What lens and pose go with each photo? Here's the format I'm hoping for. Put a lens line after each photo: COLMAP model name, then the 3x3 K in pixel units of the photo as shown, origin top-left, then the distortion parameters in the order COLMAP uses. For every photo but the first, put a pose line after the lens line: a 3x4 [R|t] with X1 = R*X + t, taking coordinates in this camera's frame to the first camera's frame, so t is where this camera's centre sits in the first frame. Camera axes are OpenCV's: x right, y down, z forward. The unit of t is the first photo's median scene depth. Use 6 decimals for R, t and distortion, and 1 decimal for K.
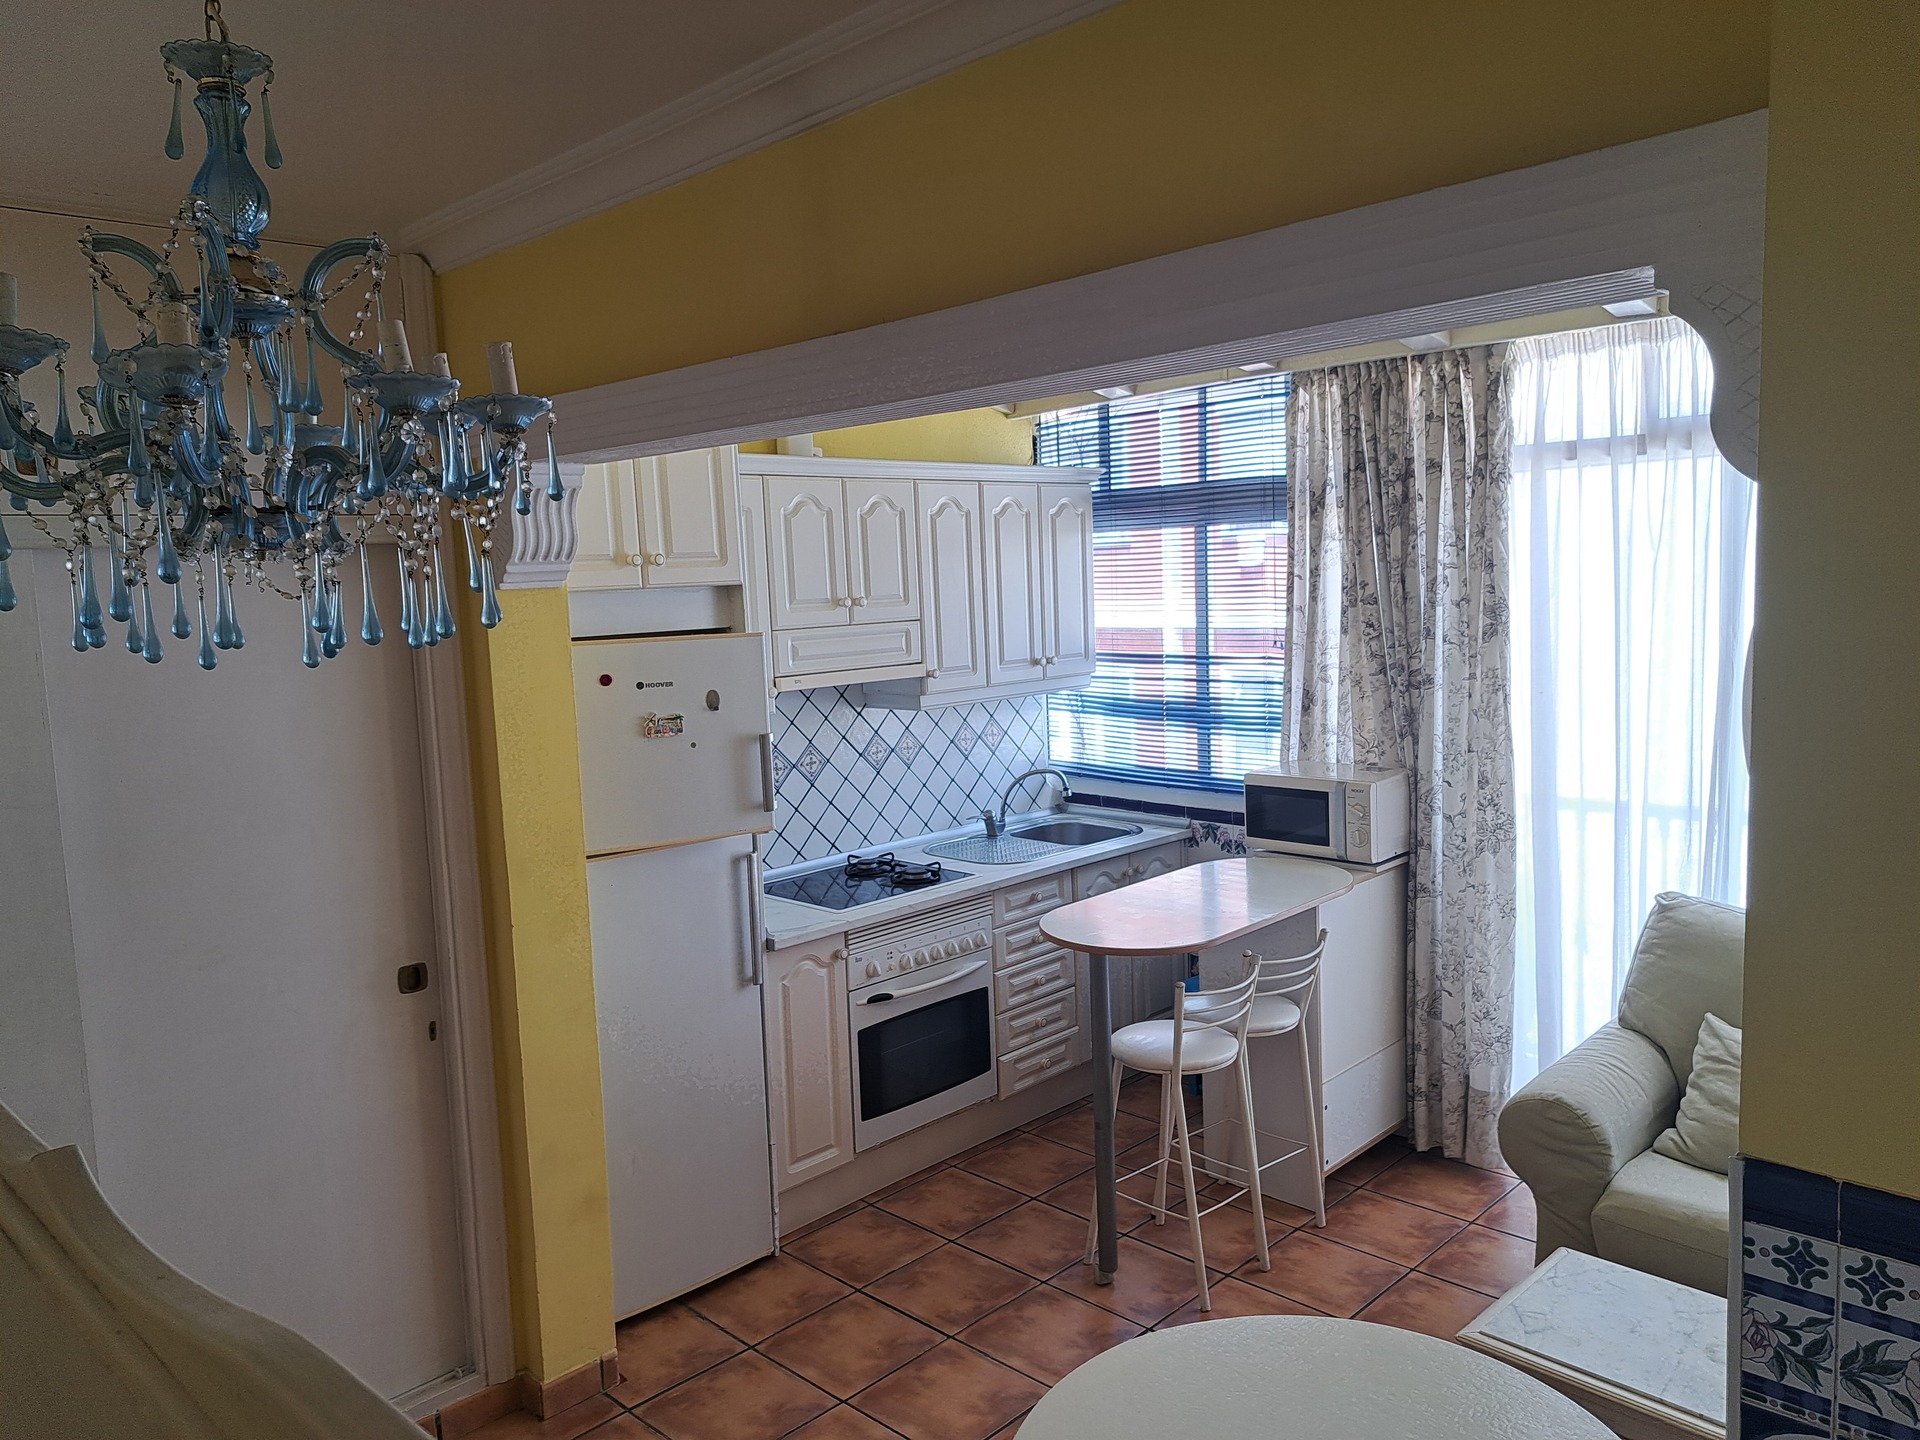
lens RADIAL K [[1396.4, 0, 960.0], [0, 1396.4, 720.0], [0, 0, 1]] dist [0.113127, -0.102315]
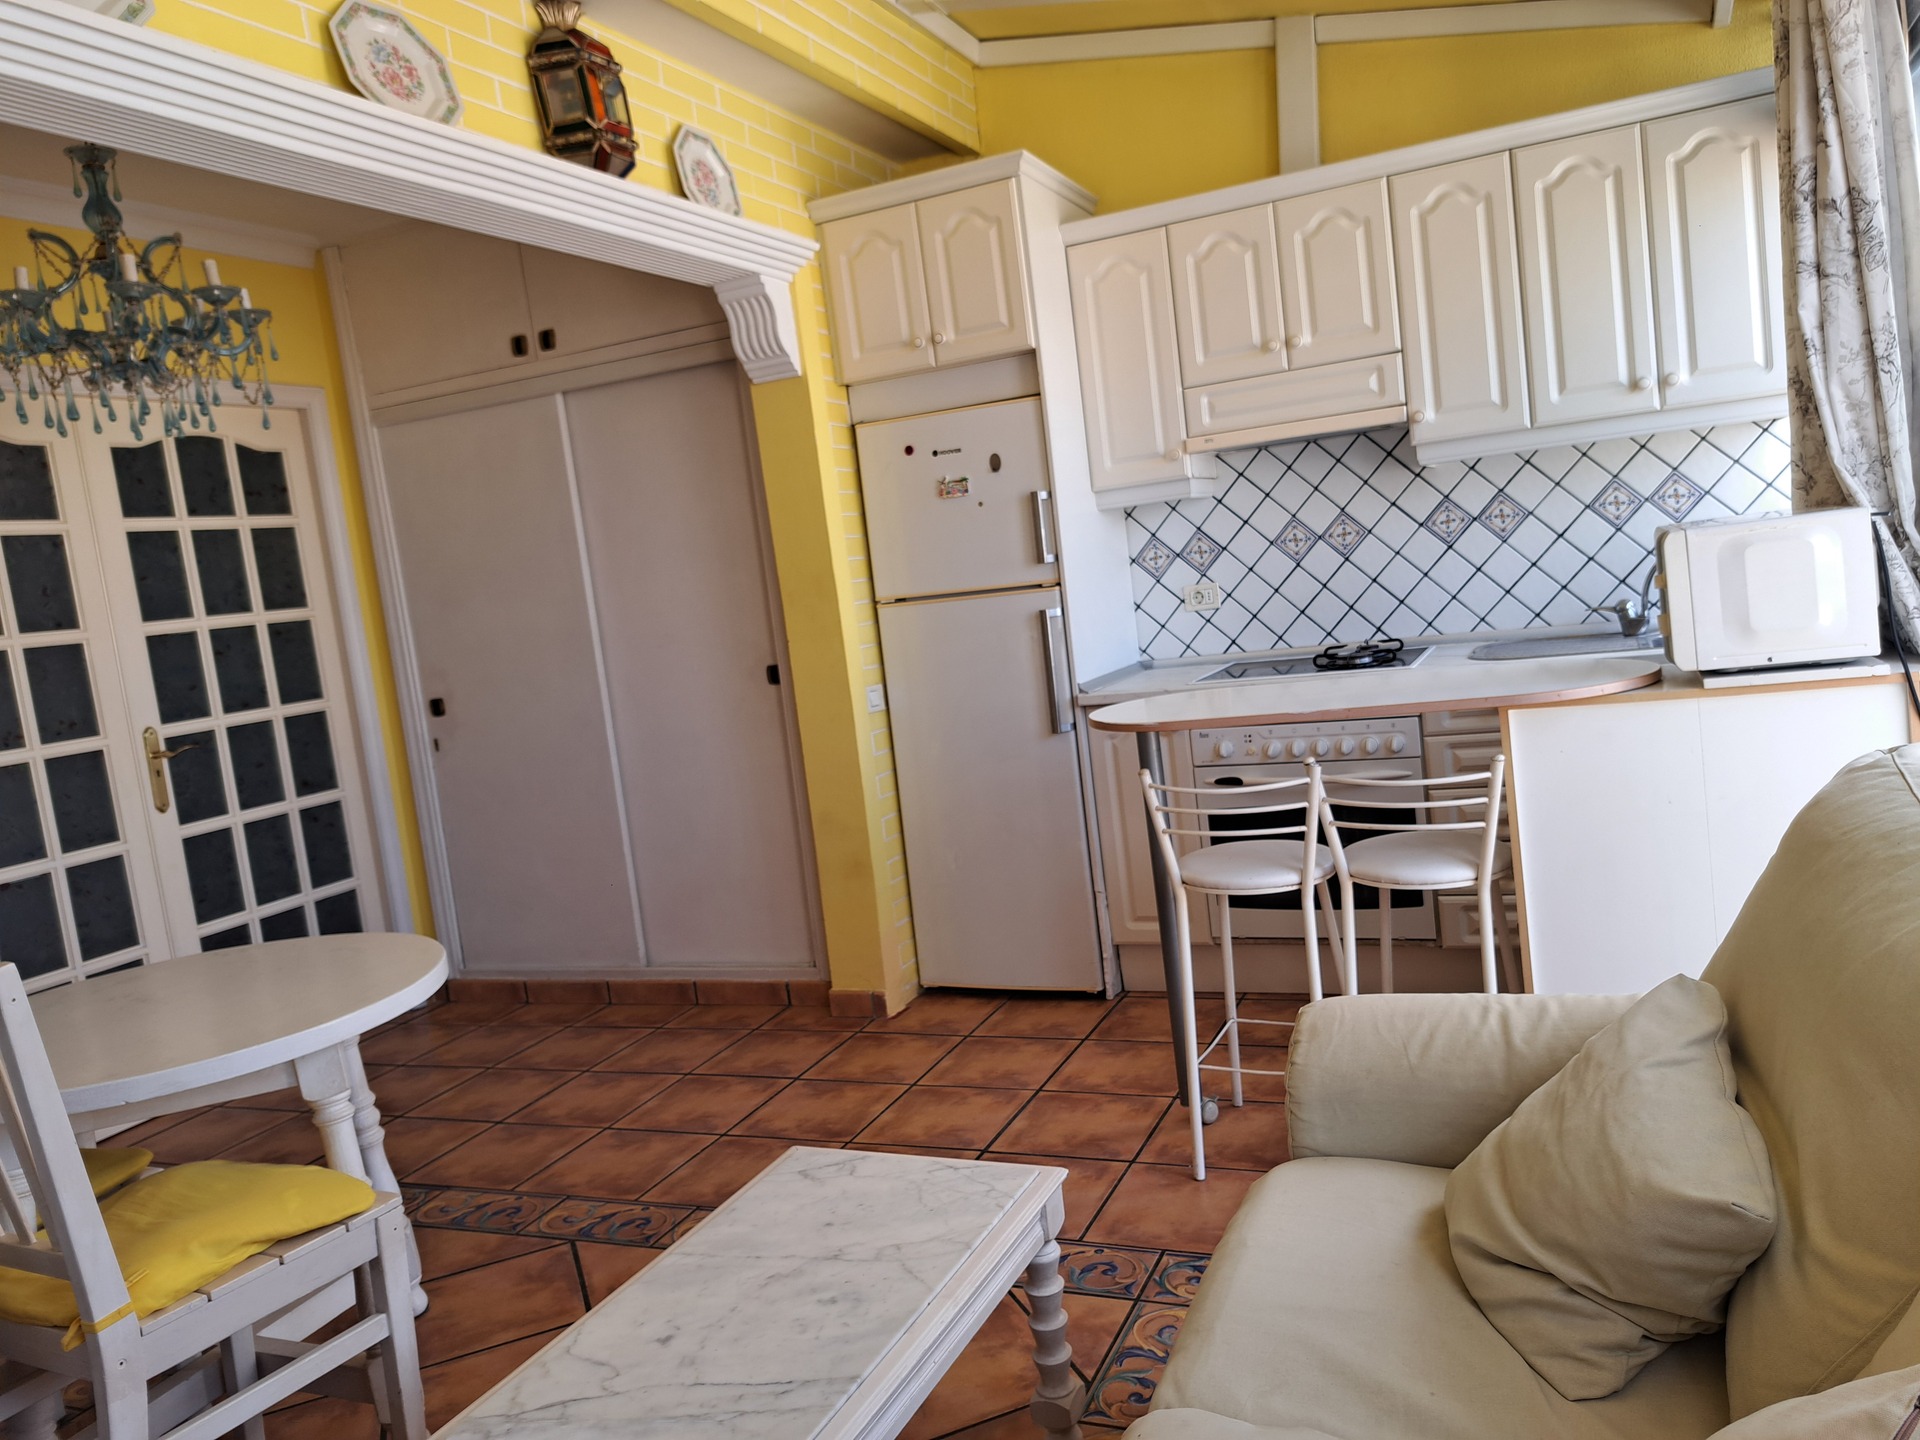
lens RADIAL K [[1436.6, 0, 962.9], [0, 1436.6, 704.3], [0, 0, 1]] dist [0.087941, -0.098799]
pose [[0.358445, 0.087807, -0.929412, 0.761463], [0.000900, 0.995534, 0.094401, 0.058816], [0.933551, -0.034674, 0.356765, 0.505760]]
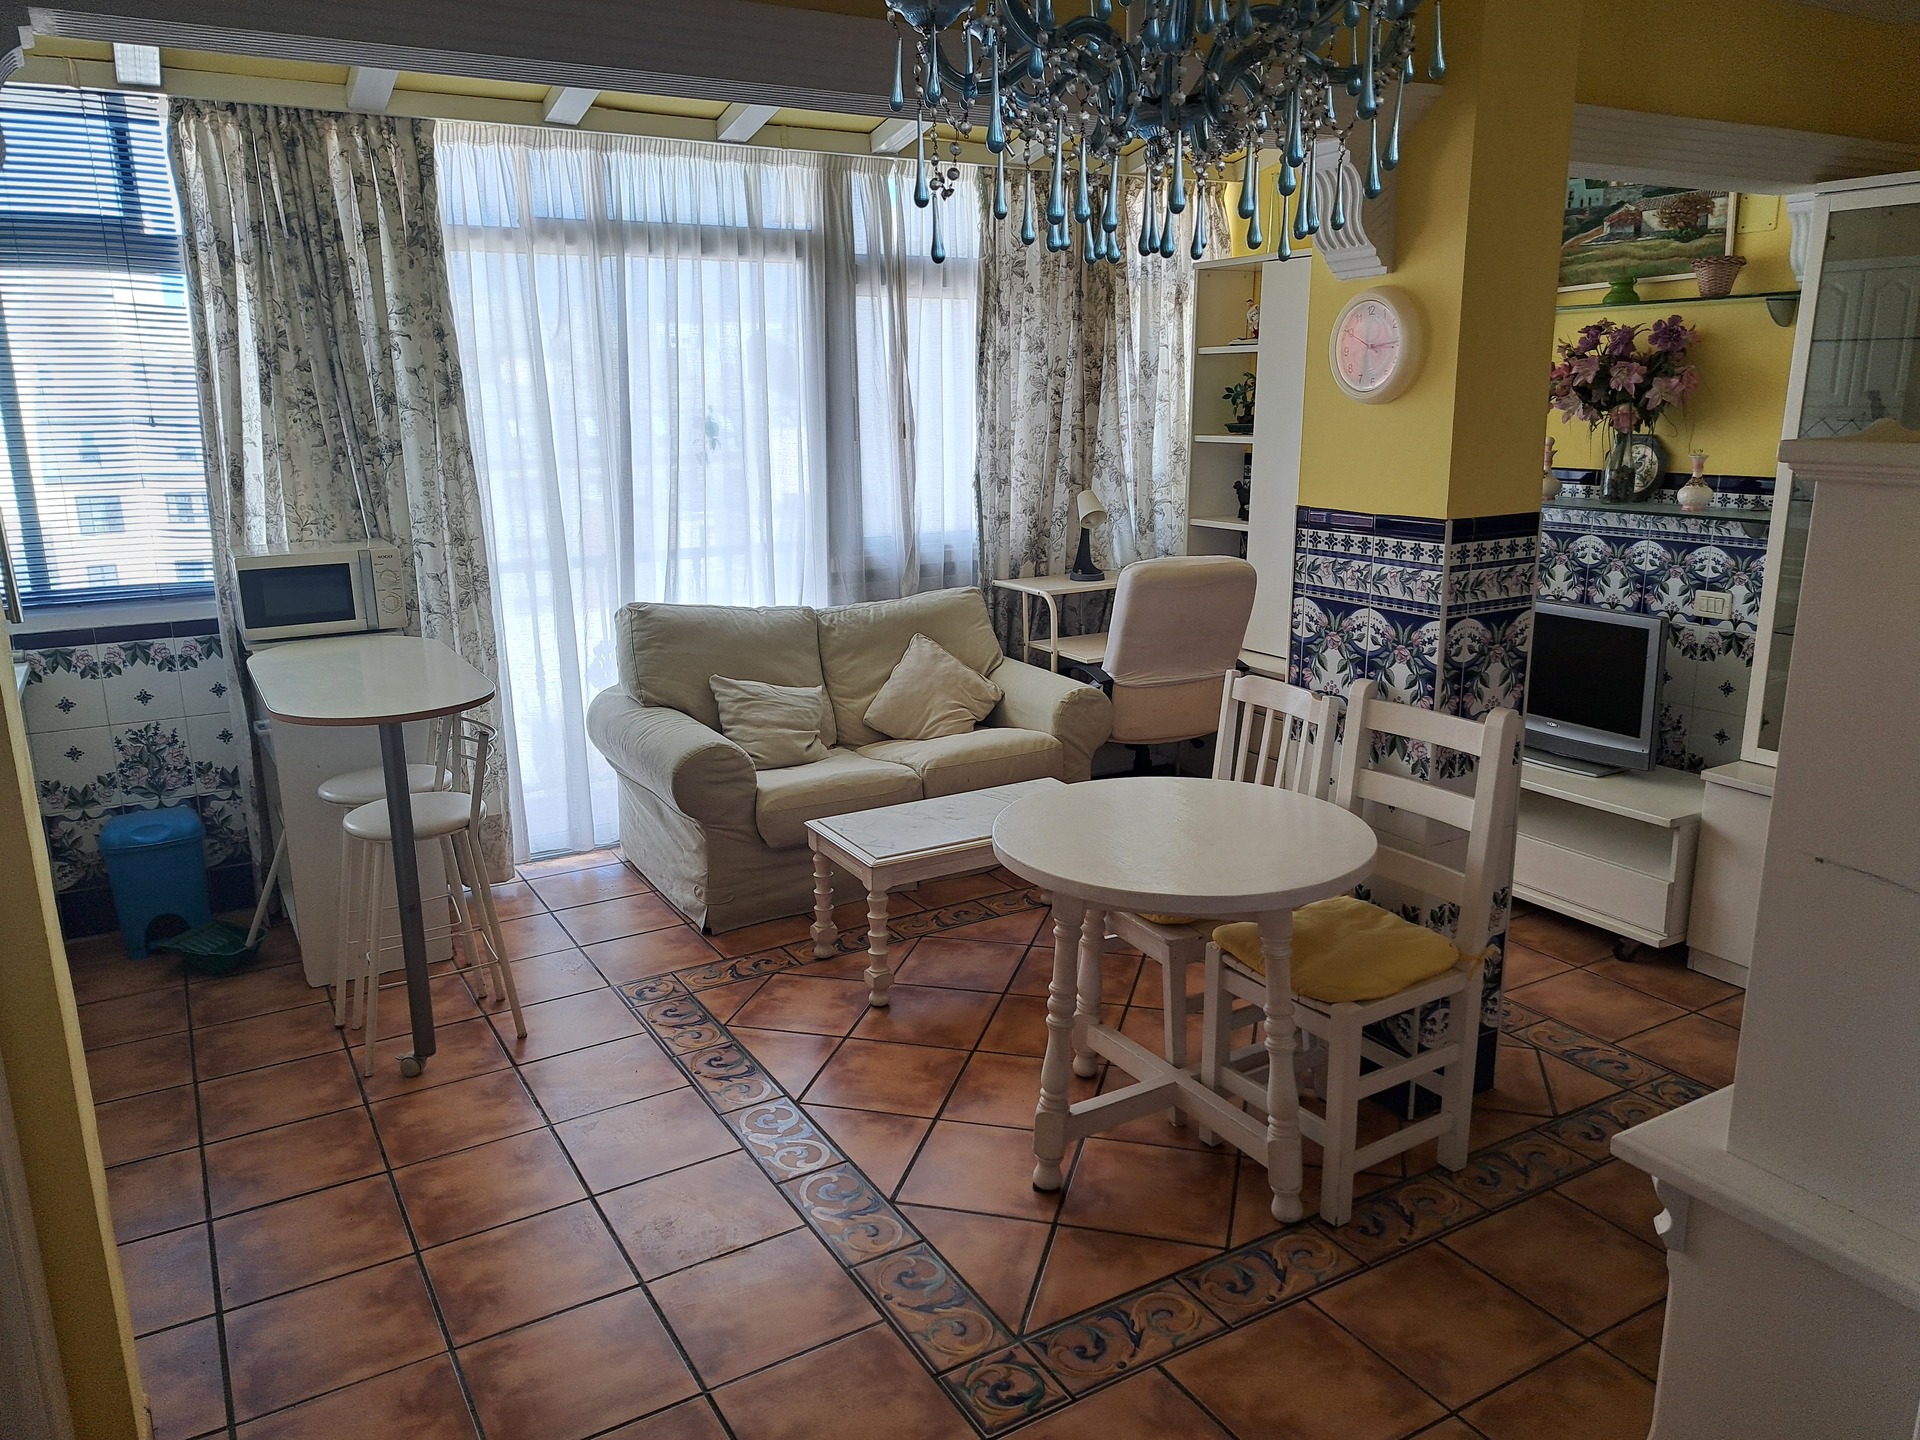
lens RADIAL K [[1396.4, 0, 960.0], [0, 1396.4, 720.0], [0, 0, 1]] dist [0.113127, -0.102315]
pose [[0.263129, -0.200120, 0.943777, -0.598909], [0.112656, 0.977931, 0.175953, 0.031896], [-0.958160, 0.060024, 0.279867, 0.326365]]
